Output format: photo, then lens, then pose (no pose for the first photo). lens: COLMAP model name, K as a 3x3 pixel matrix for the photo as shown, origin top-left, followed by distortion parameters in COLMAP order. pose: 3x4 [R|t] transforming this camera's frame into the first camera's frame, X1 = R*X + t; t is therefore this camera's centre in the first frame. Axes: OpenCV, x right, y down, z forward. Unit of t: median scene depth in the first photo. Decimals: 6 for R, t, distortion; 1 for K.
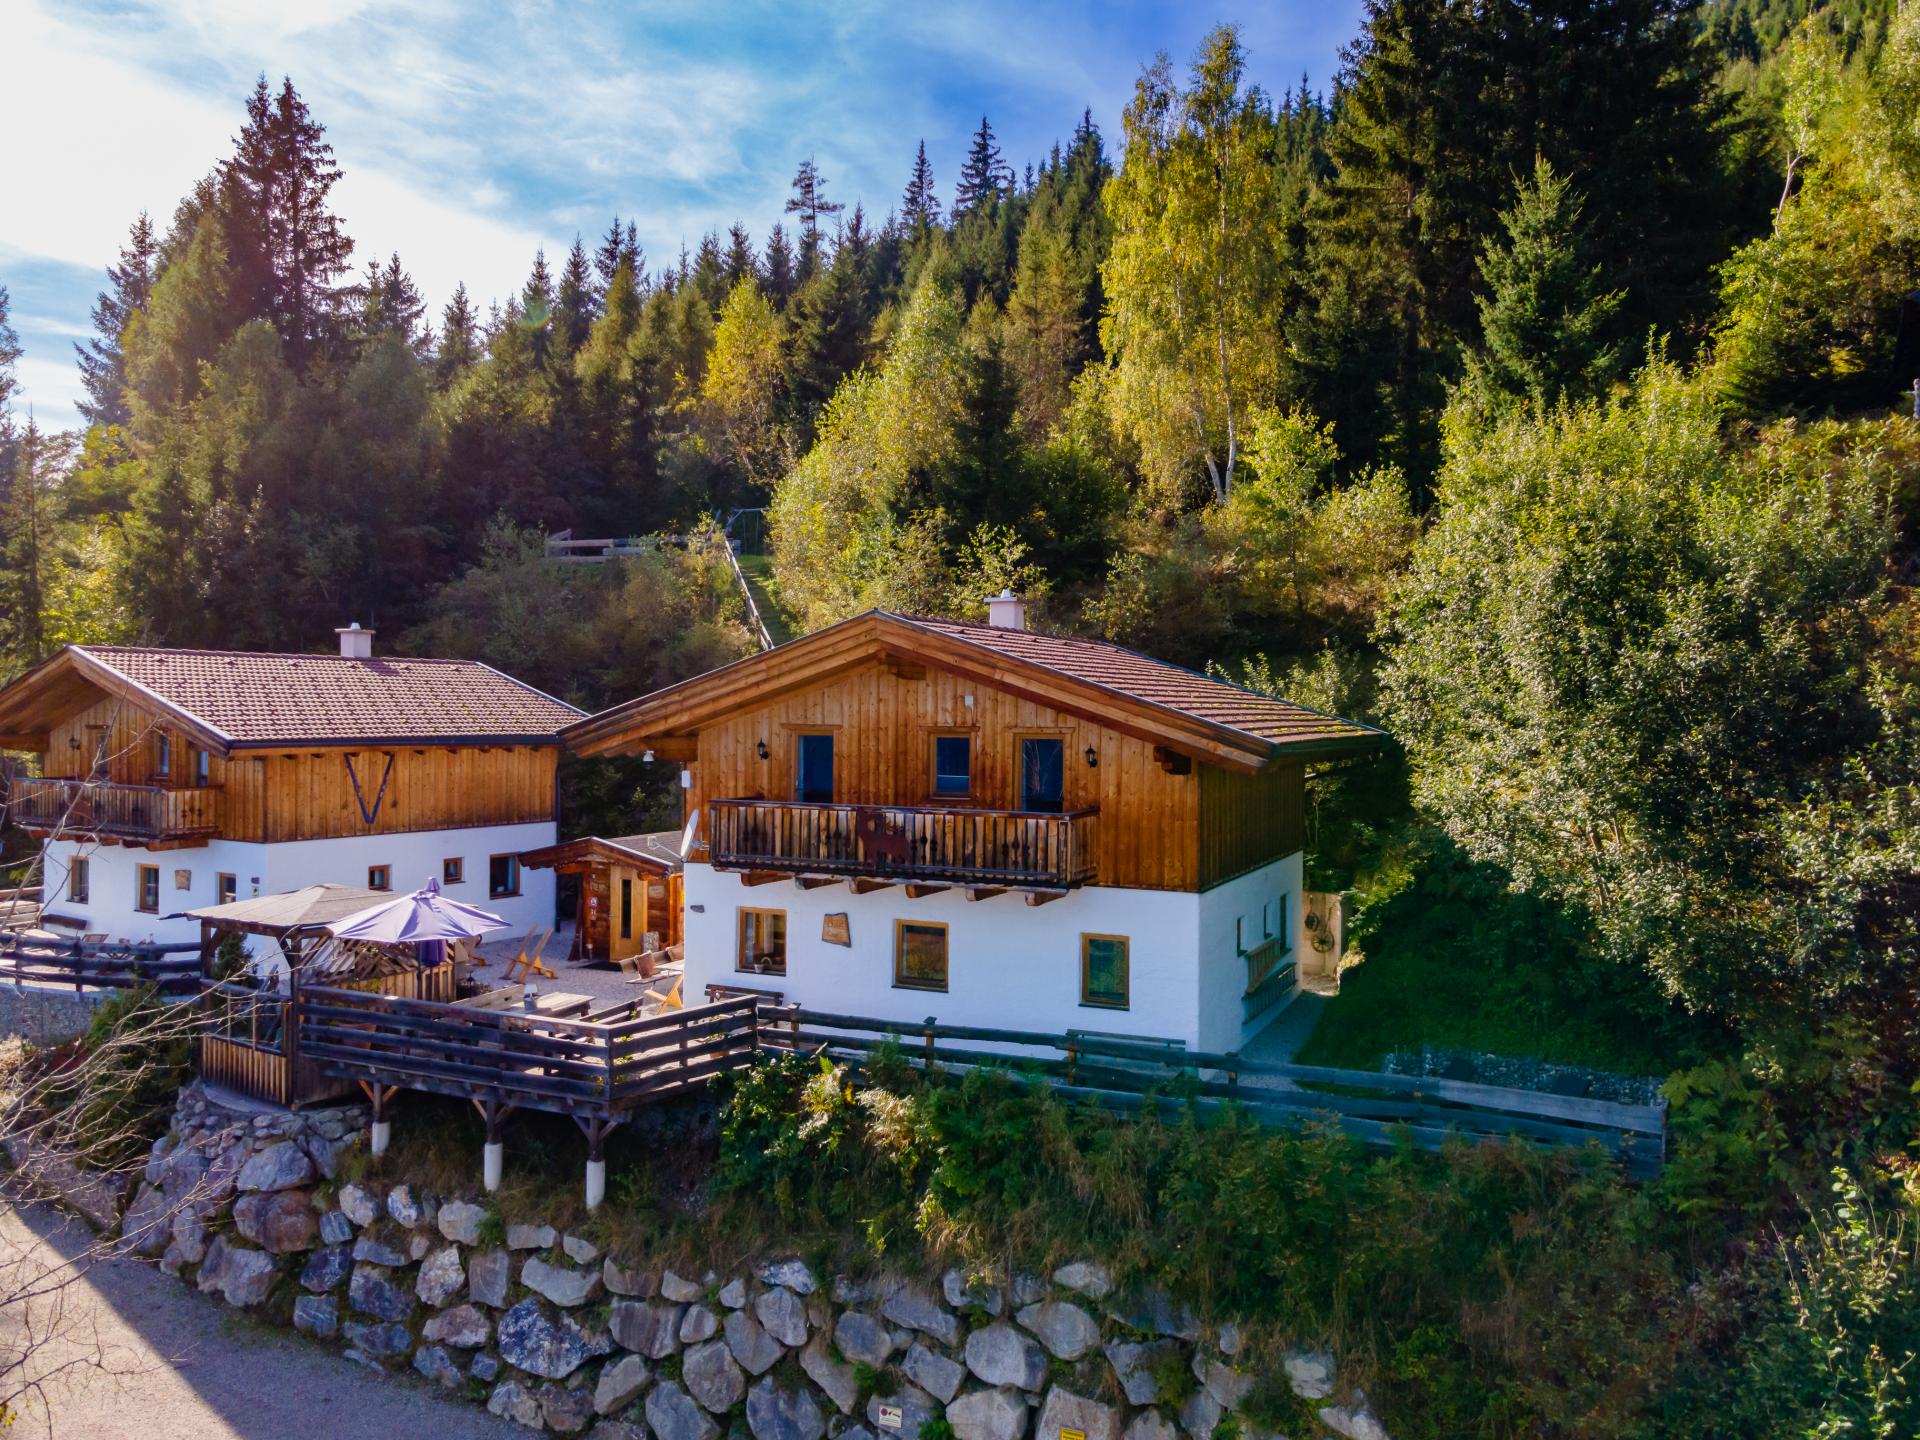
lens RADIAL K [[1405.2, 0, 961.9], [0, 1405.2, 711.7], [0, 0, 1]] dist [0.042149, -0.001153]
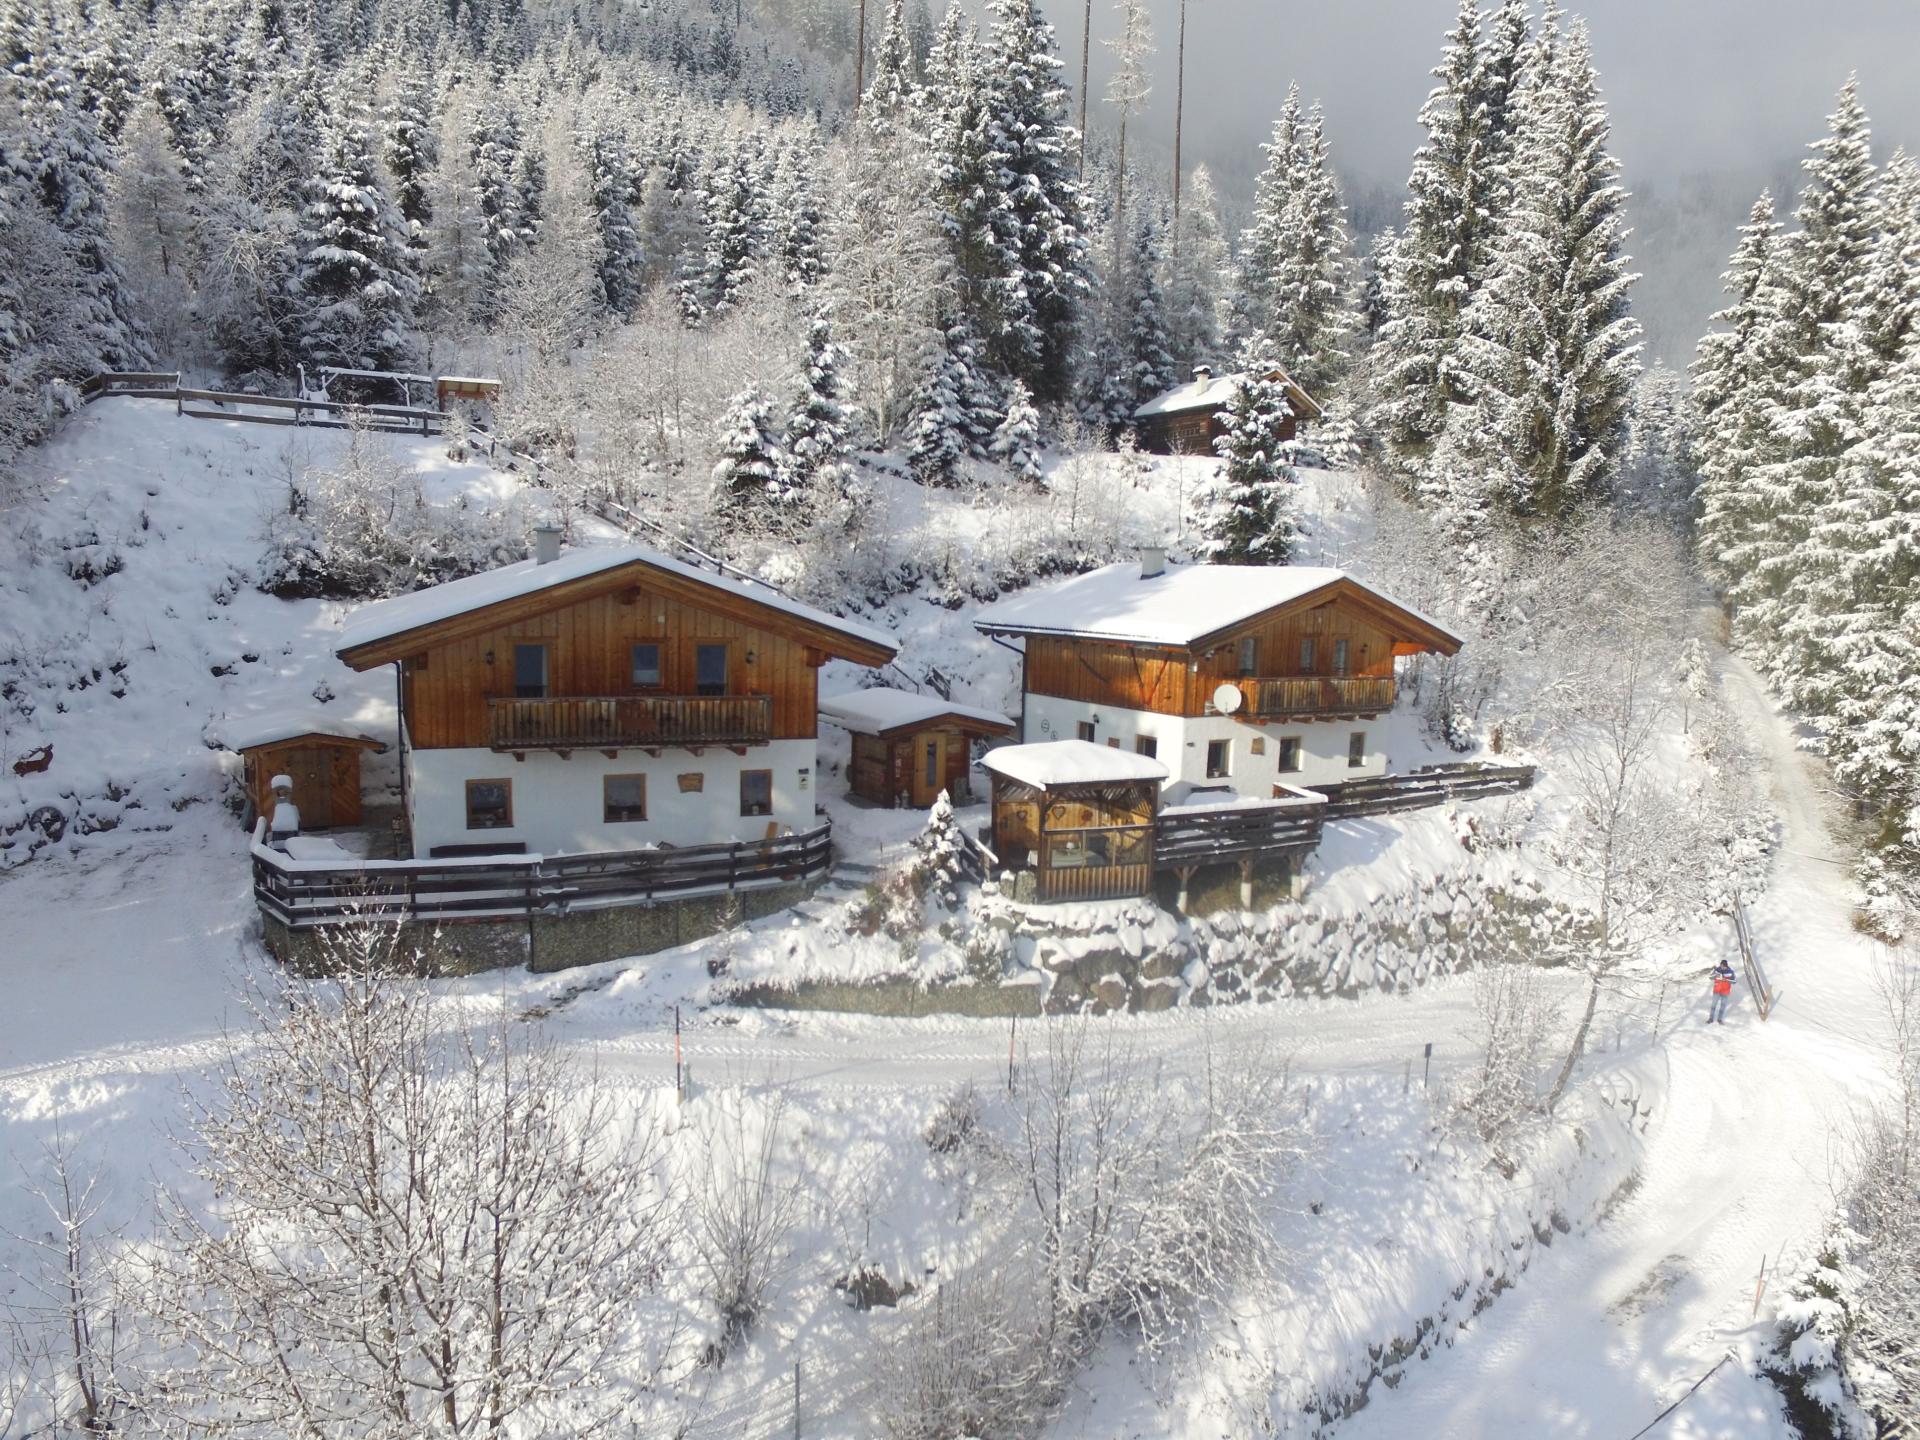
lens RADIAL K [[1304.8, 0, 945.4], [0, 1304.8, 774.8], [0, 0, 1]] dist [-0.101956, 0.075342]
pose [[0.542046, -0.119203, 0.831851, -1.386114], [-0.028343, 0.986732, 0.159866, -0.052639], [-0.839870, -0.110232, 0.531476, 0.363965]]
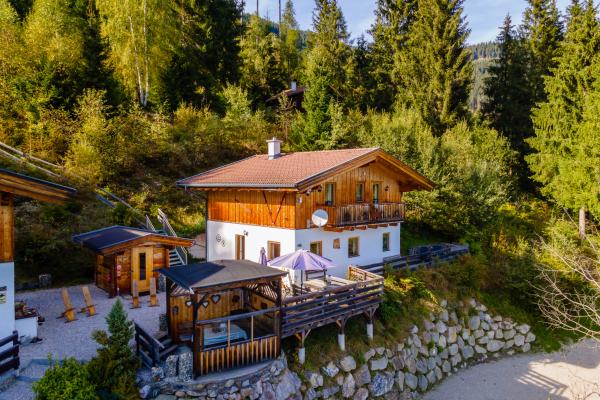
lens RADIAL K [[437.7, 0, 303.8], [0, 437.7, 201.3], [0, 0, 1]] dist [0.039909, 0.009945]
pose [[0.351084, -0.042961, 0.935358, -0.856947], [-0.003578, 0.998878, 0.047221, 0.008065], [-0.936337, -0.019926, 0.350536, 0.587554]]
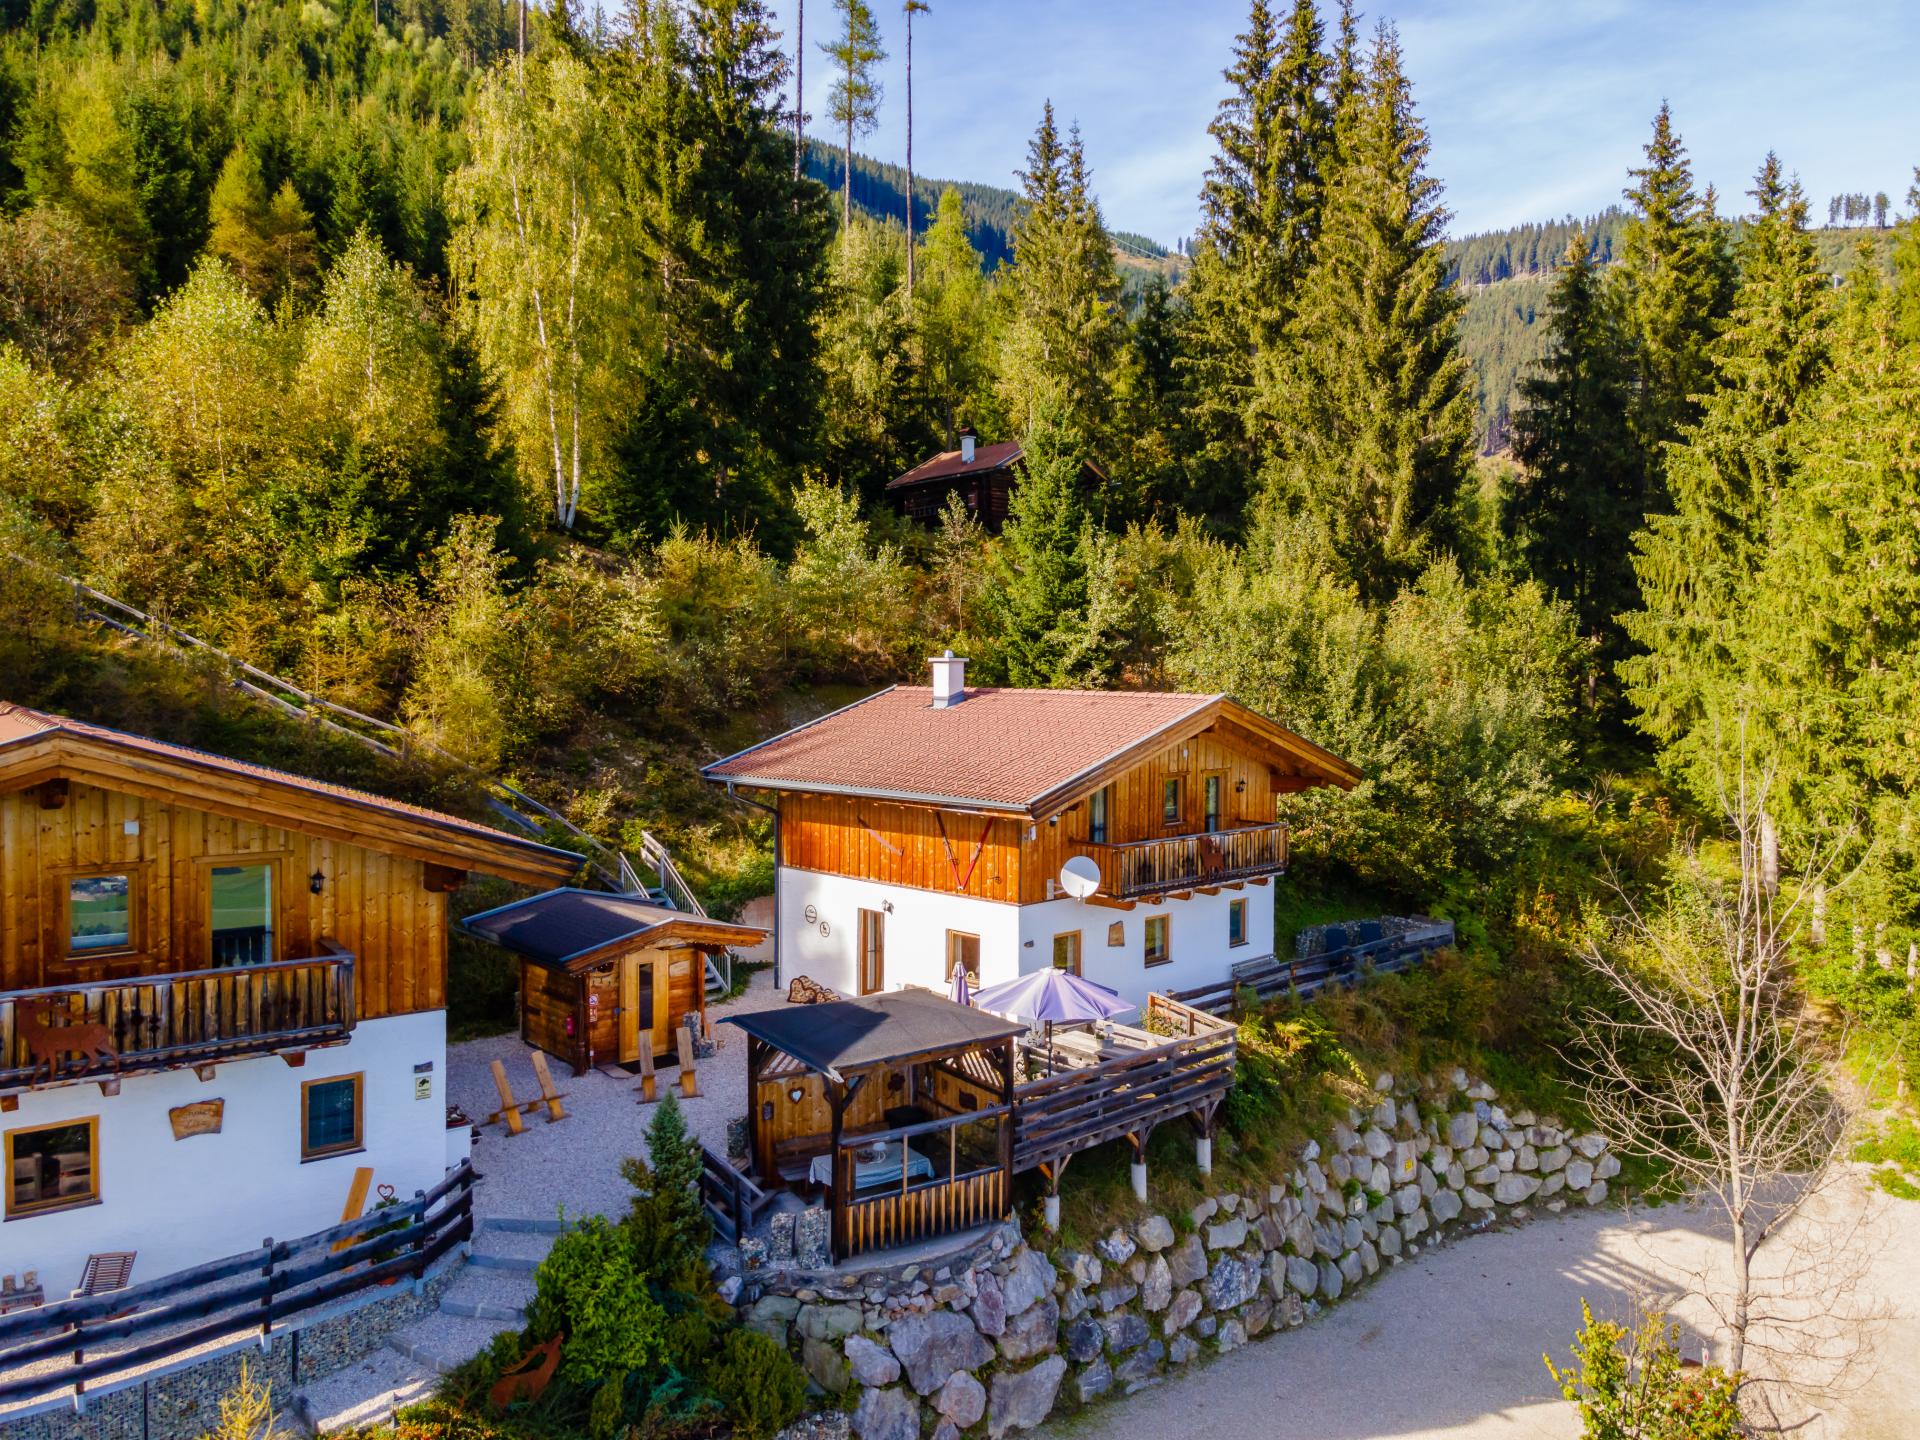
lens RADIAL K [[1405.2, 0, 974.0], [0, 1405.2, 723.1], [0, 0, 1]] dist [0.042149, -0.001153]
pose [[0.340299, -0.042531, 0.939355, -1.089835], [-0.005572, 0.998868, 0.047244, -0.081196], [-0.940301, -0.021312, 0.339677, 0.561924]]
